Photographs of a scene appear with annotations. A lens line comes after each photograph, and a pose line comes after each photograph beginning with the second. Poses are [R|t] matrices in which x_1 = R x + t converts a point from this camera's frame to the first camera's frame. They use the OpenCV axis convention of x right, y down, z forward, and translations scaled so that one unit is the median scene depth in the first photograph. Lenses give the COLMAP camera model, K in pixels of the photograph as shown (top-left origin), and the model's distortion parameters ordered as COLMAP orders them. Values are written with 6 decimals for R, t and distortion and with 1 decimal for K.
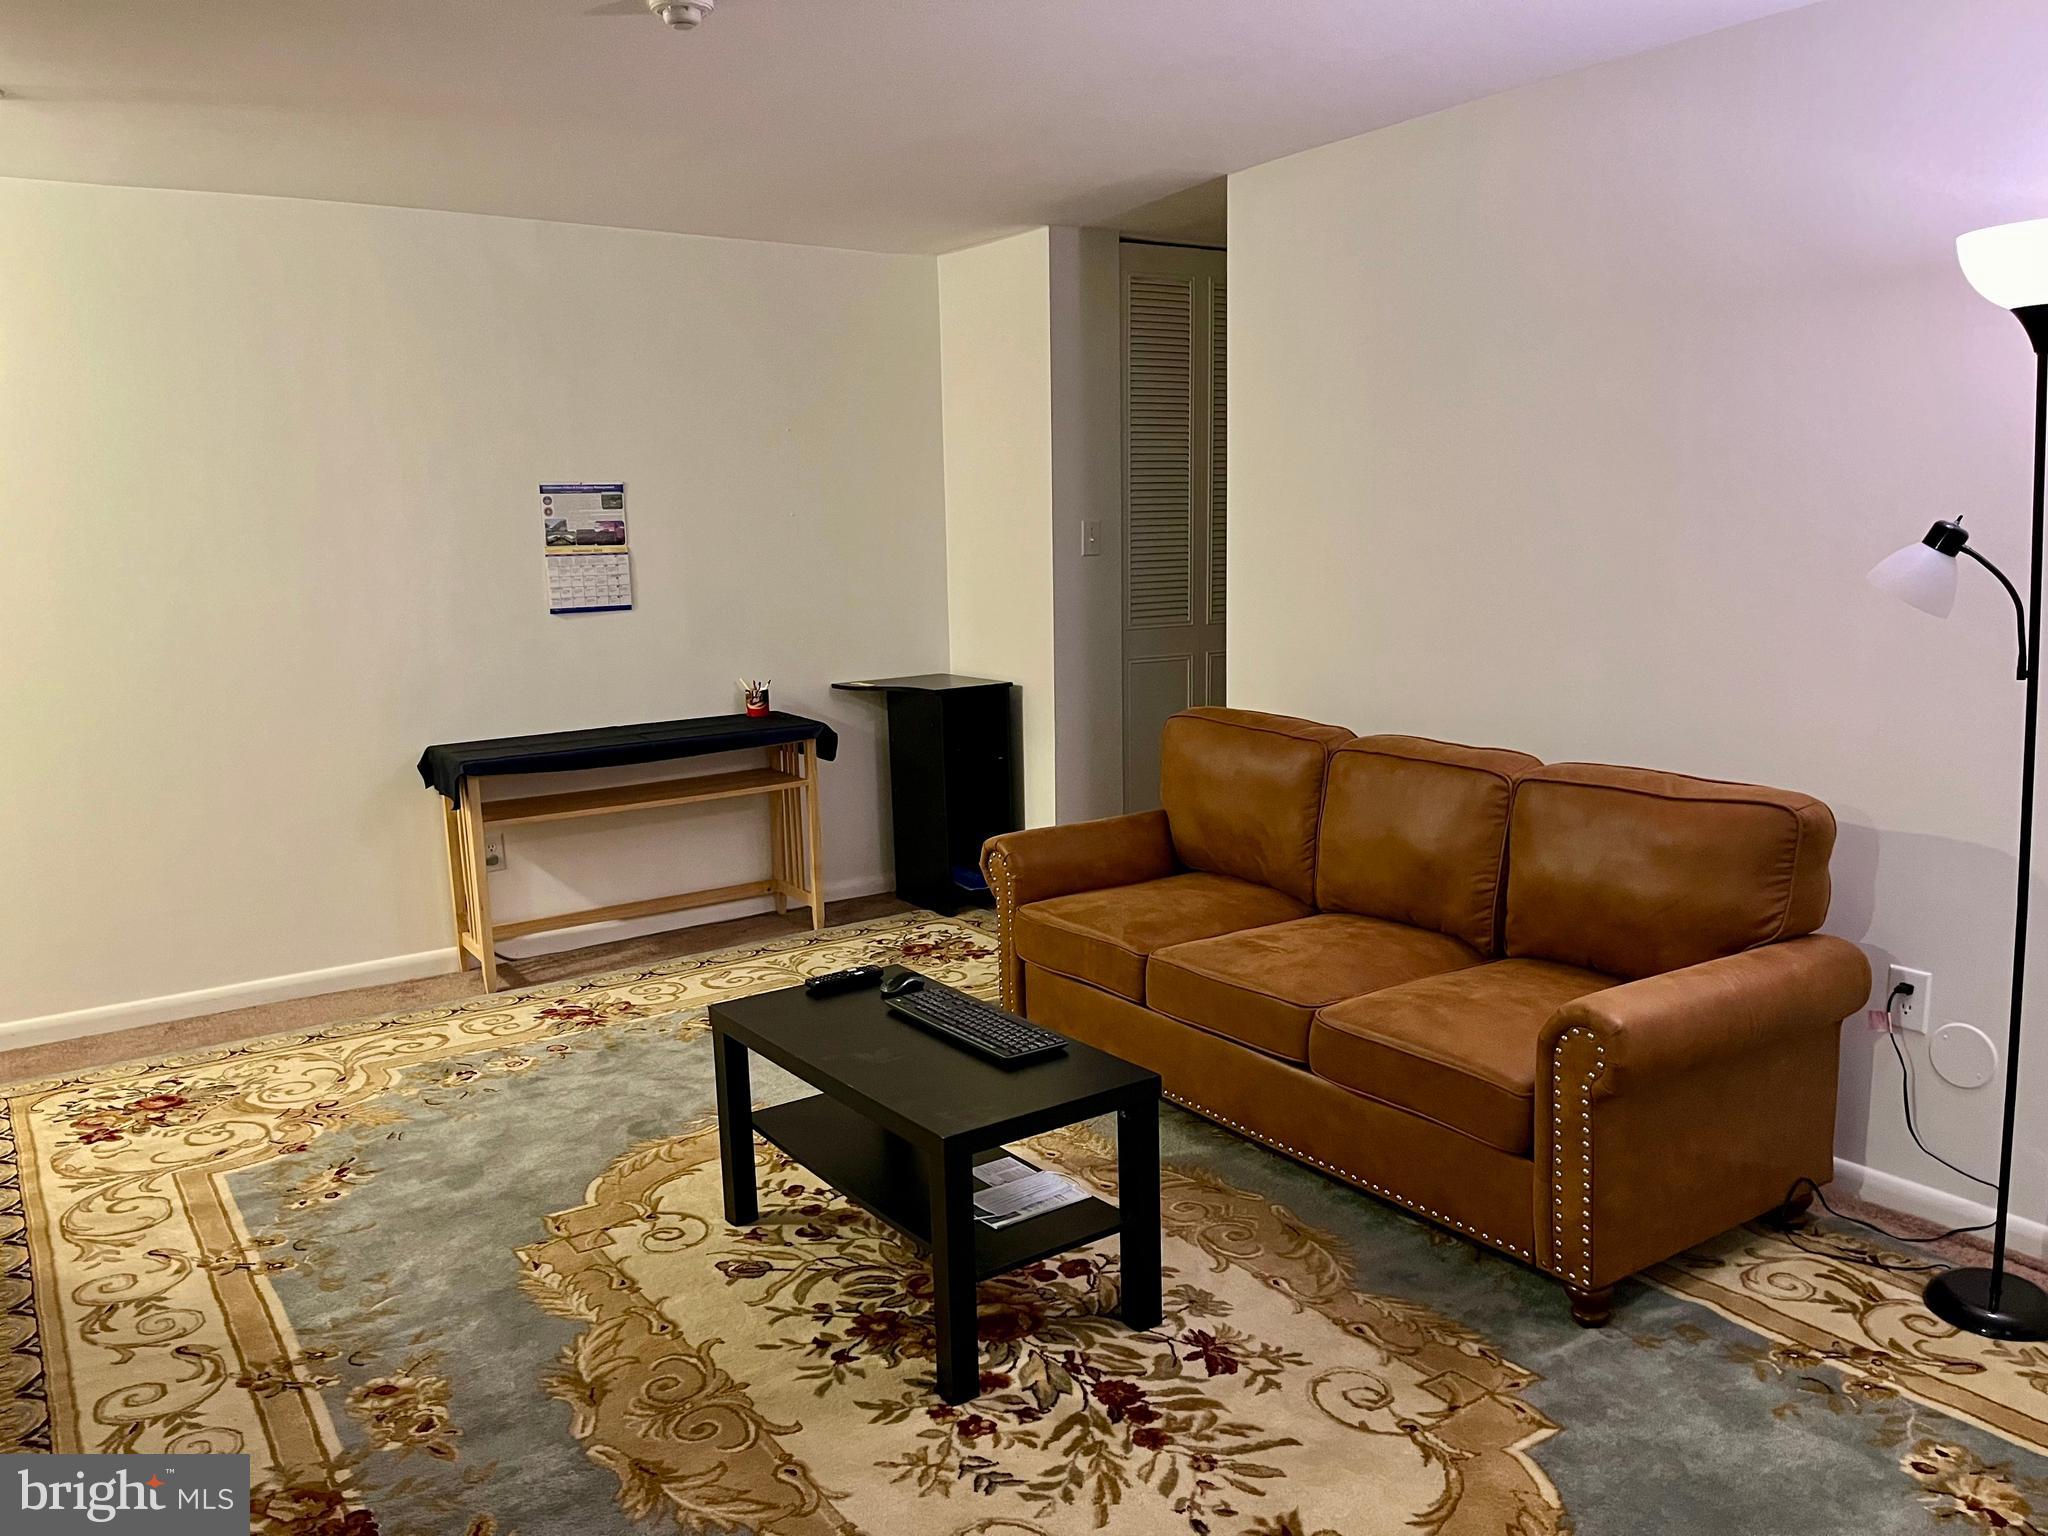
lens RADIAL K [[1549.3, 0, 1015.7], [0, 1549.3, 783.8], [0, 0, 1]] dist [0.067666, -0.081593]
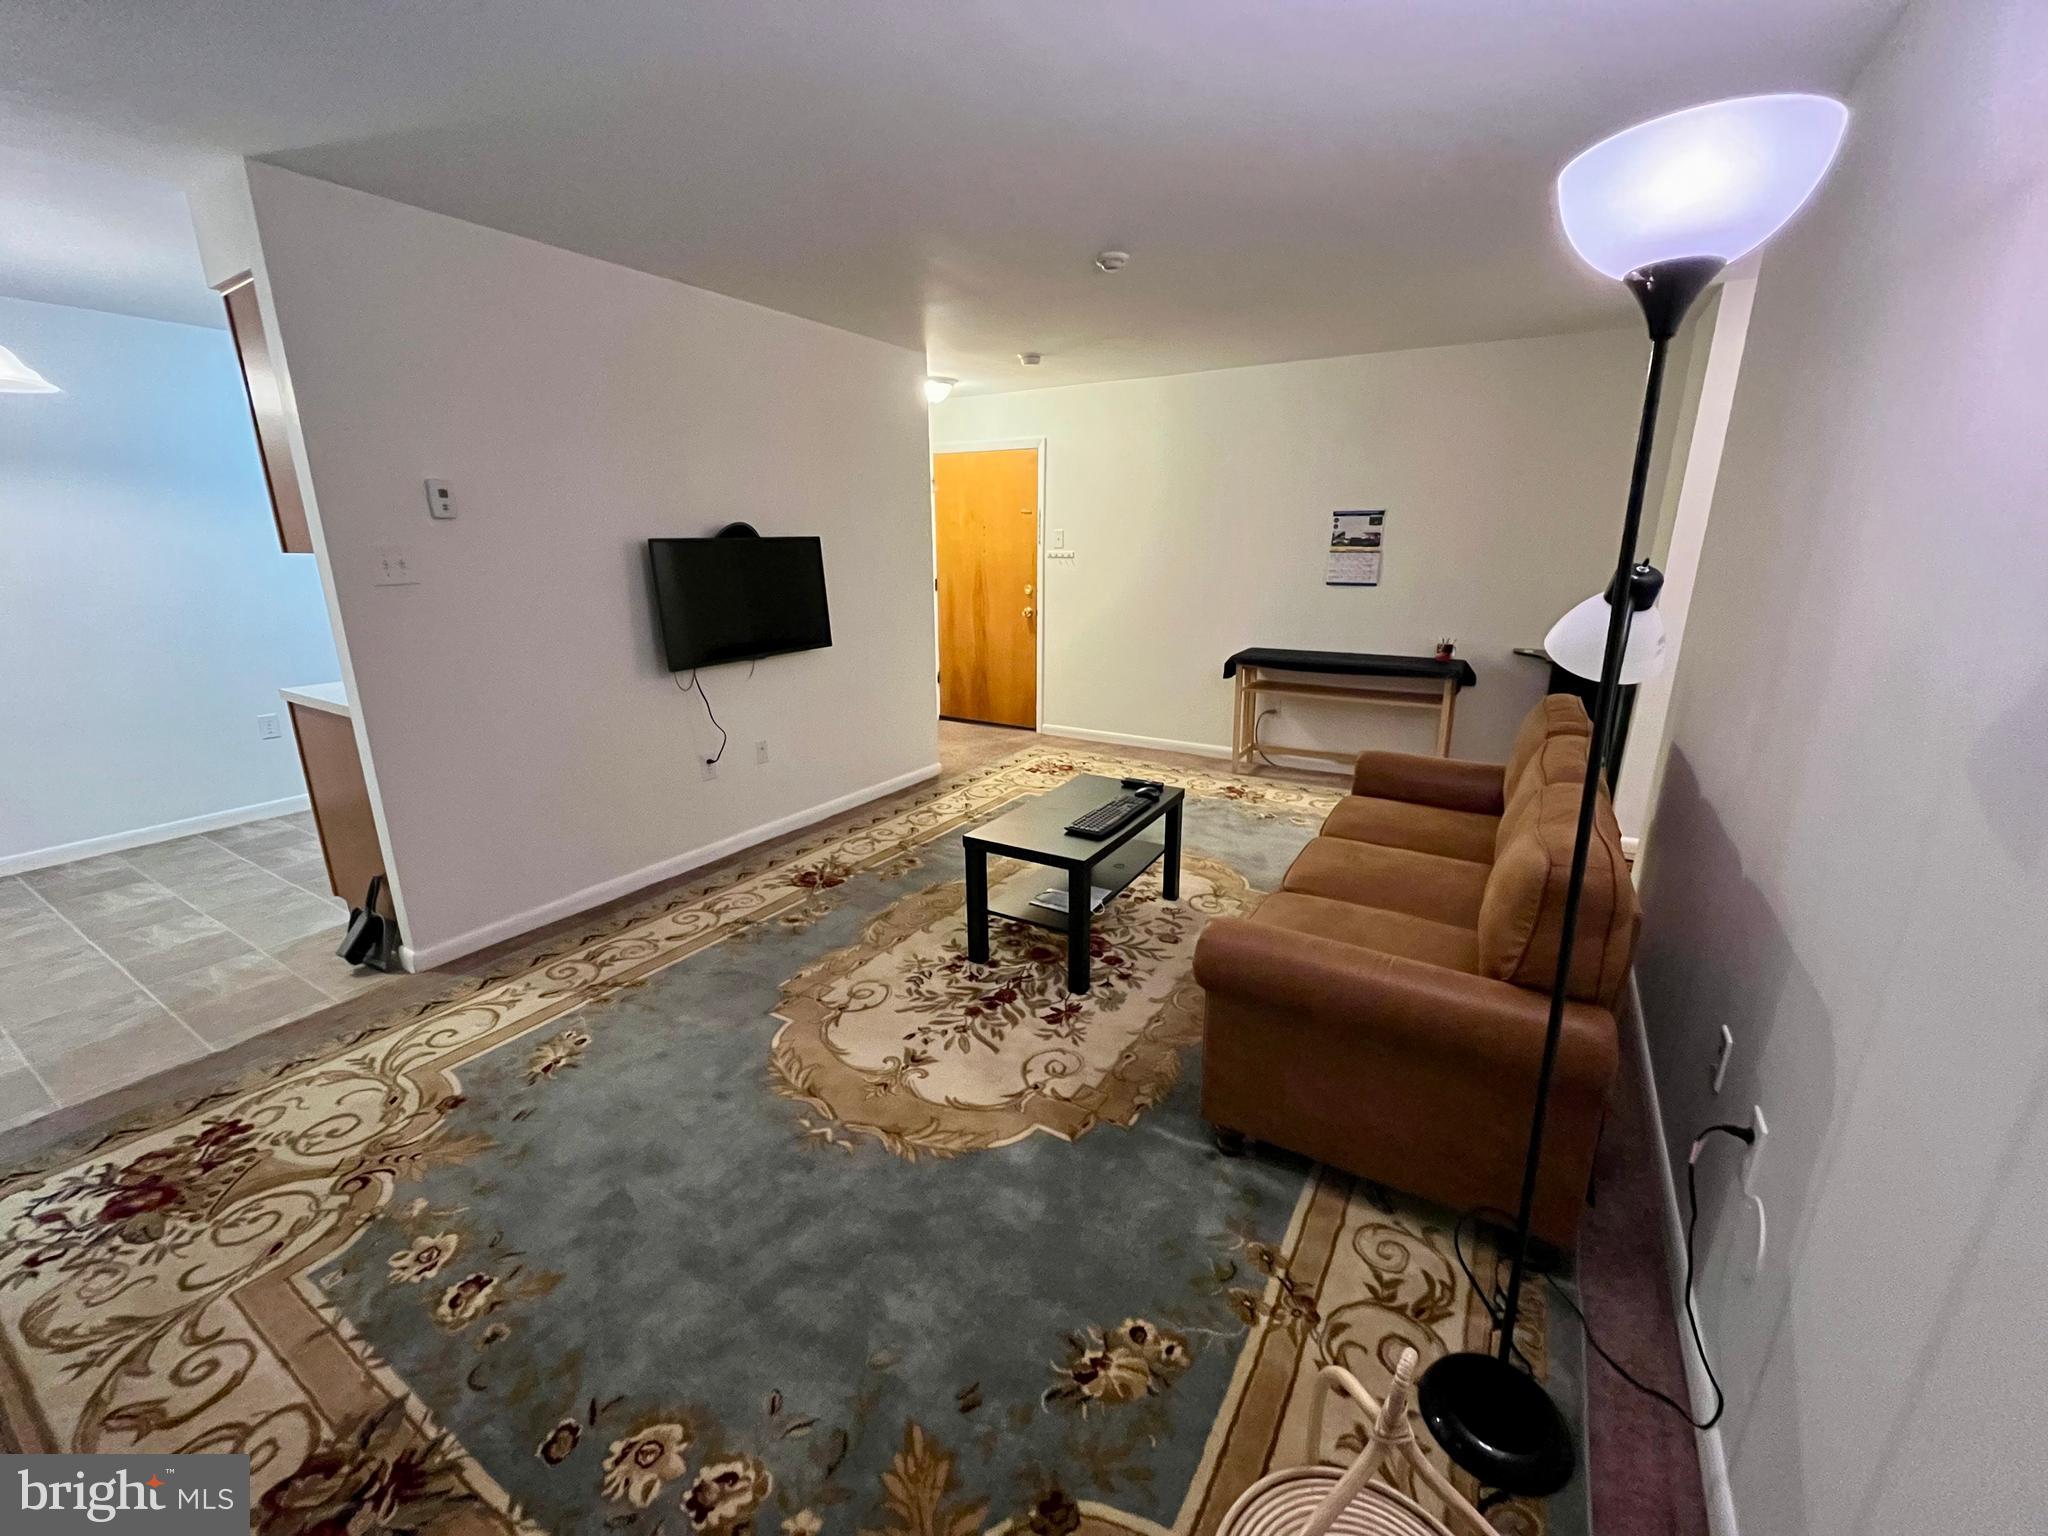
lens RADIAL K [[829.5, 0, 1022.7], [0, 829.5, 770.5], [0, 0, 1]] dist [-0.004742, 0.001033]
pose [[0.416419, 0.269029, -0.868458, 0.771915], [-0.163939, 0.961779, 0.219330, -0.095092], [0.894270, 0.051041, 0.444607, 0.468947]]
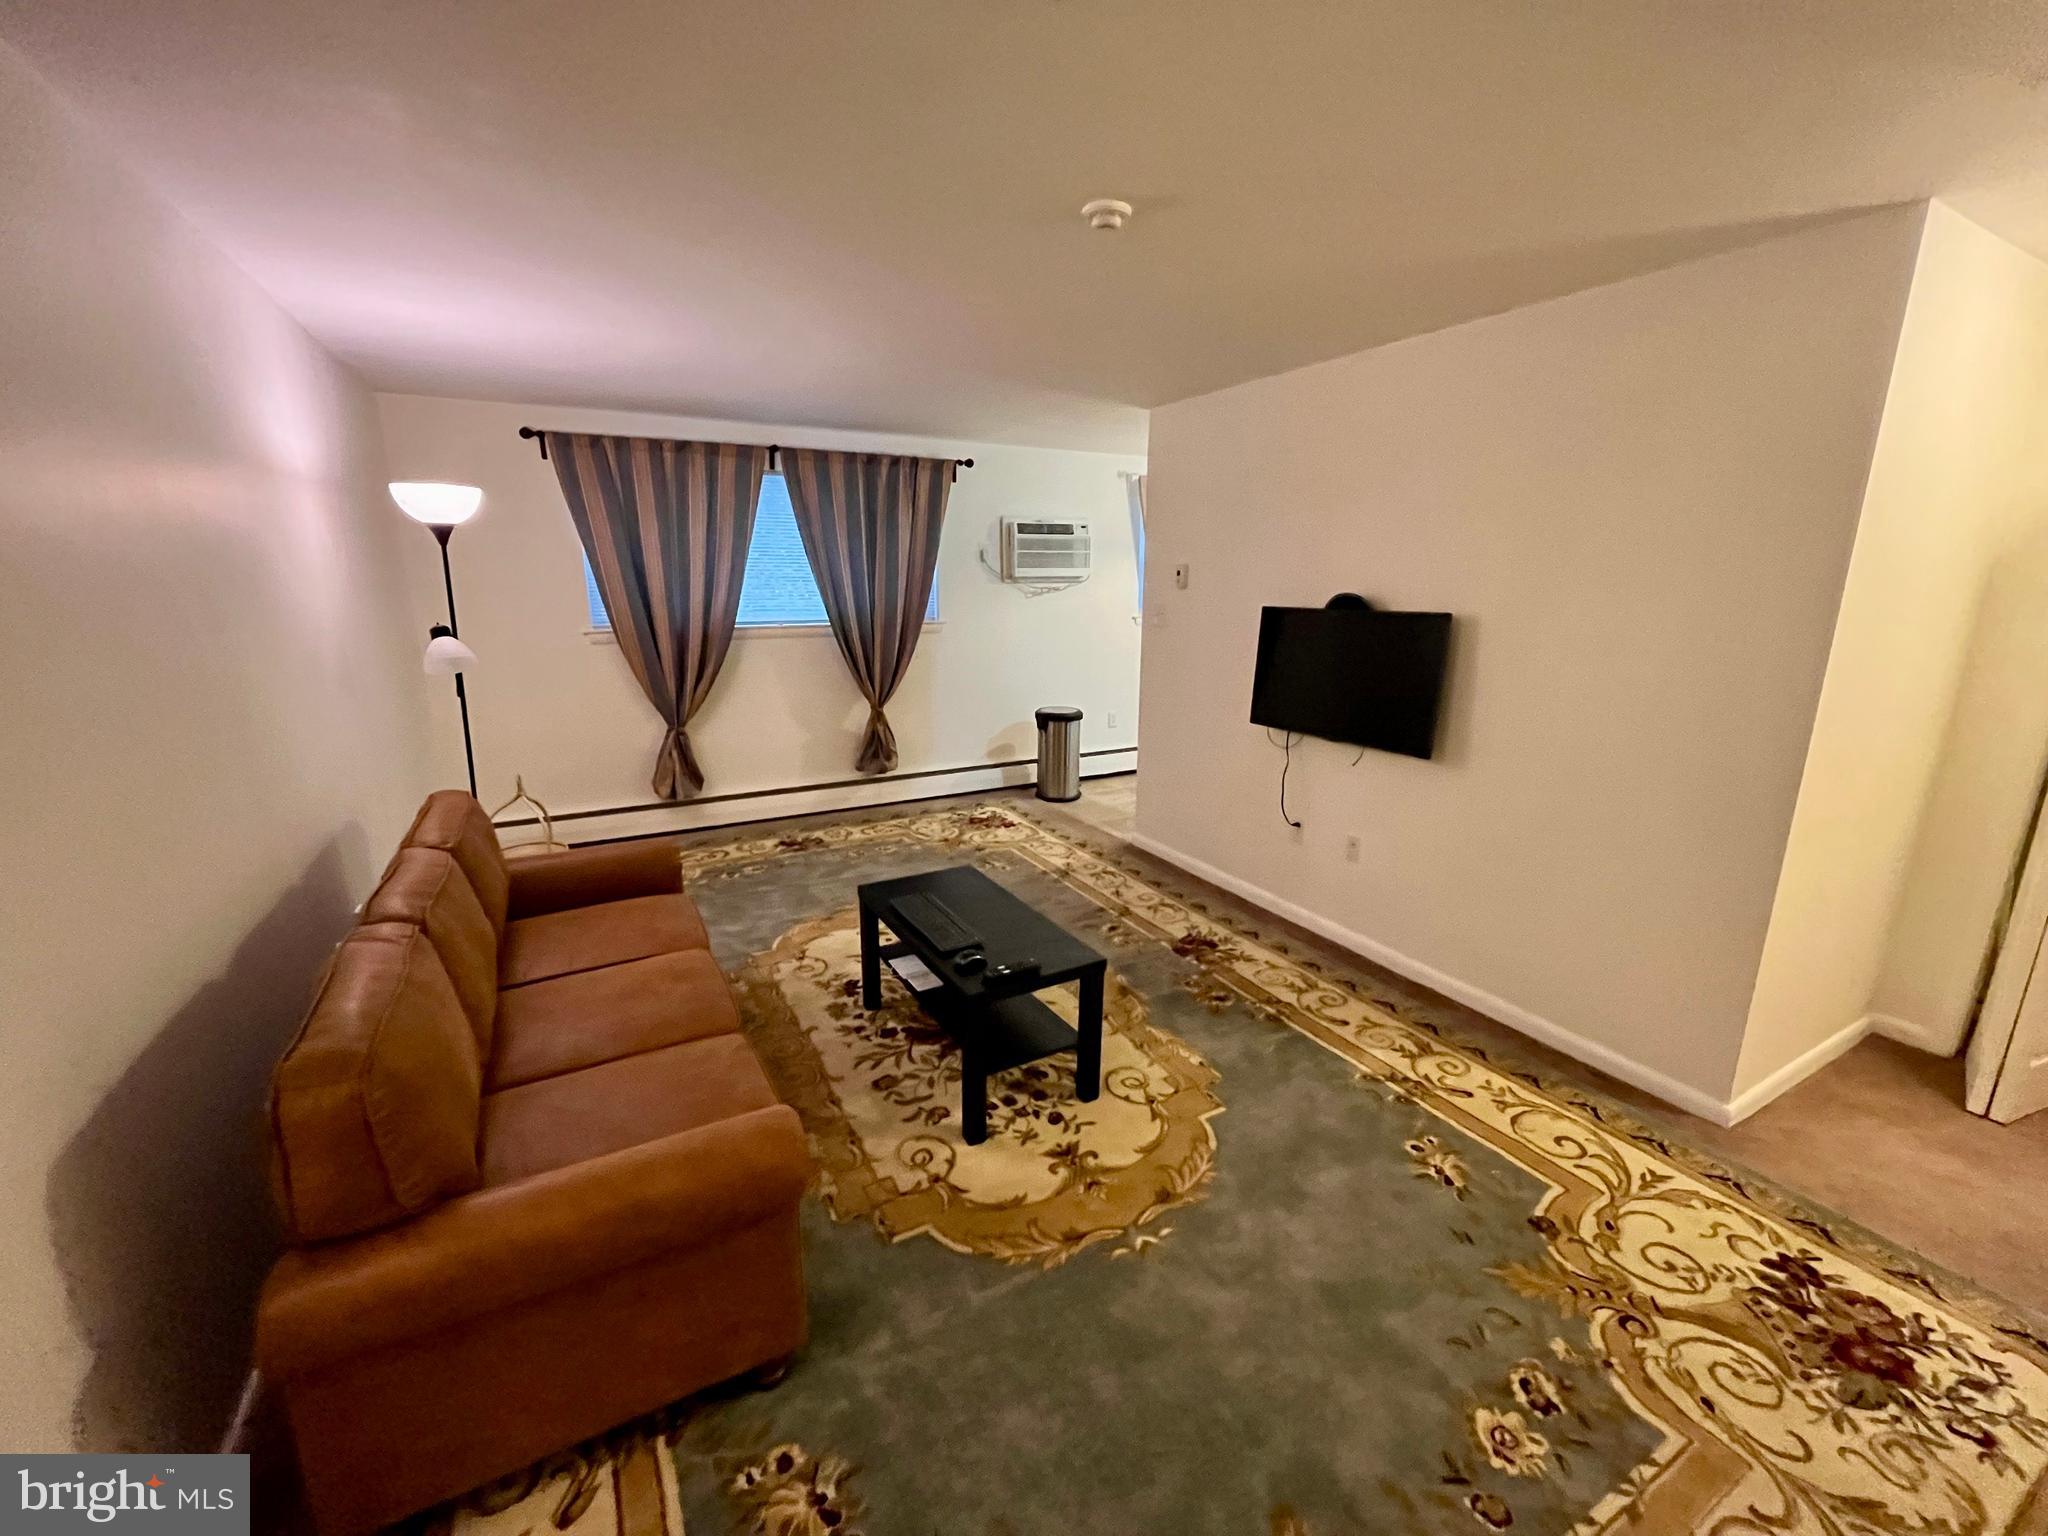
lens RADIAL K [[829.5, 0, 1021.3], [0, 829.5, 765.8], [0, 0, 1]] dist [-0.004742, 0.001033]
pose [[-0.995683, -0.000360, 0.092819, -0.203155], [0.035795, 0.921154, 0.387549, -0.340635], [-0.085640, 0.389198, -0.917164, 1.747719]]
